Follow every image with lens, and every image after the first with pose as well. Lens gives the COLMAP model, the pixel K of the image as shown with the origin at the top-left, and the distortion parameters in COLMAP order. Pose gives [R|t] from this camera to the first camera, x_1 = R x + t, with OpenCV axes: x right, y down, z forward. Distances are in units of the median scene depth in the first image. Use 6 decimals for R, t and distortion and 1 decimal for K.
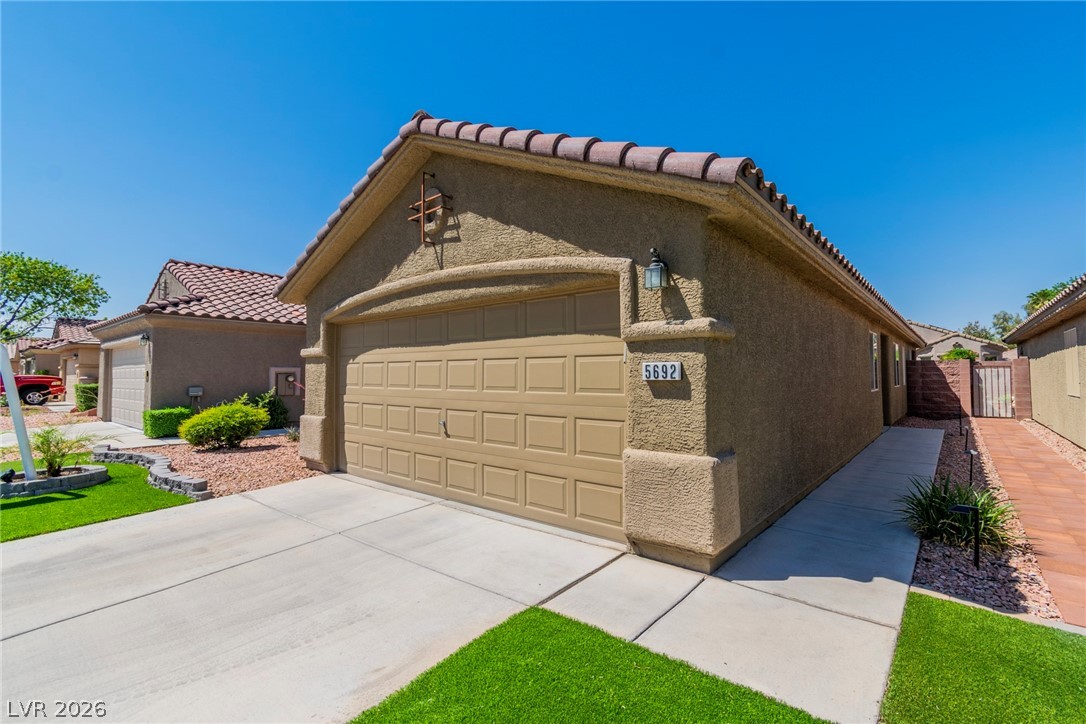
lens RADIAL K [[479.1, 0, 561.9], [0, 479.1, 355.6], [0, 0, 1]] dist [0.003566, 0.000097]
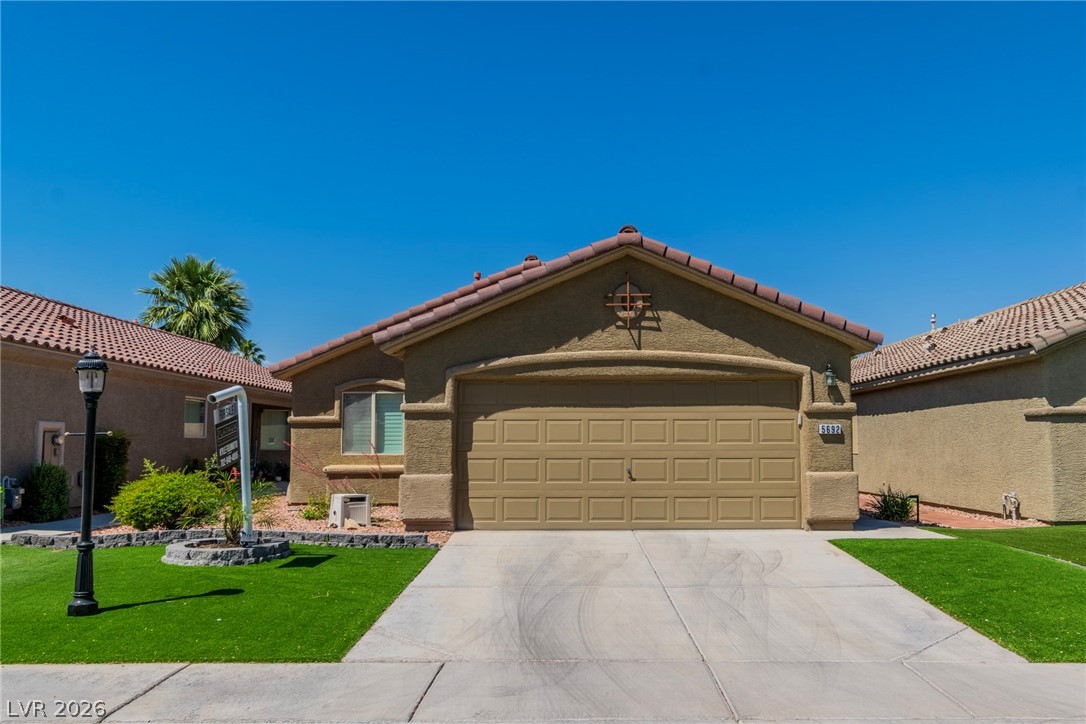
lens RADIAL K [[921.5, 0, 549.5], [0, 921.5, 372.5], [0, 0, 1]] dist [-0.001602, 0.005019]
pose [[0.786034, 0.048060, 0.616313, -2.036670], [-0.024162, 0.998600, -0.047056, 0.004957], [-0.617711, 0.022096, 0.786094, -0.828192]]
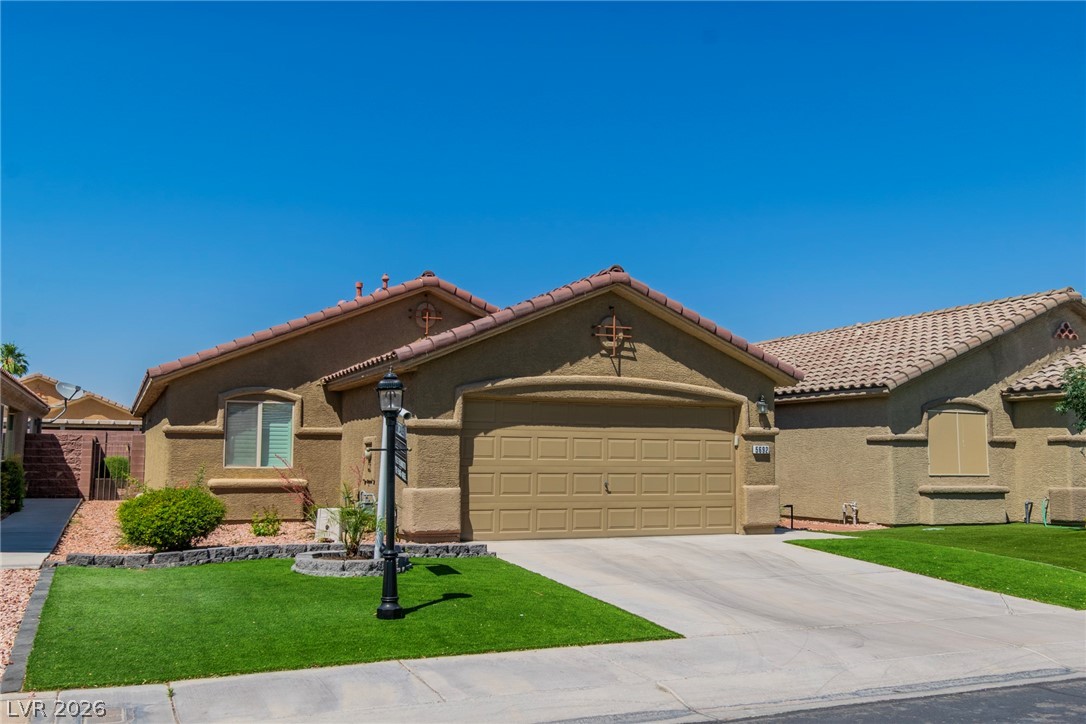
lens RADIAL K [[1009.1, 0, 536.2], [0, 1009.1, 359.3], [0, 0, 1]] dist [0.004728, 0.000000]
pose [[0.473807, 0.091515, 0.875861, -3.152308], [-0.044946, 0.995802, -0.079733, 0.024757], [-0.879481, -0.001588, 0.475931, -0.238831]]
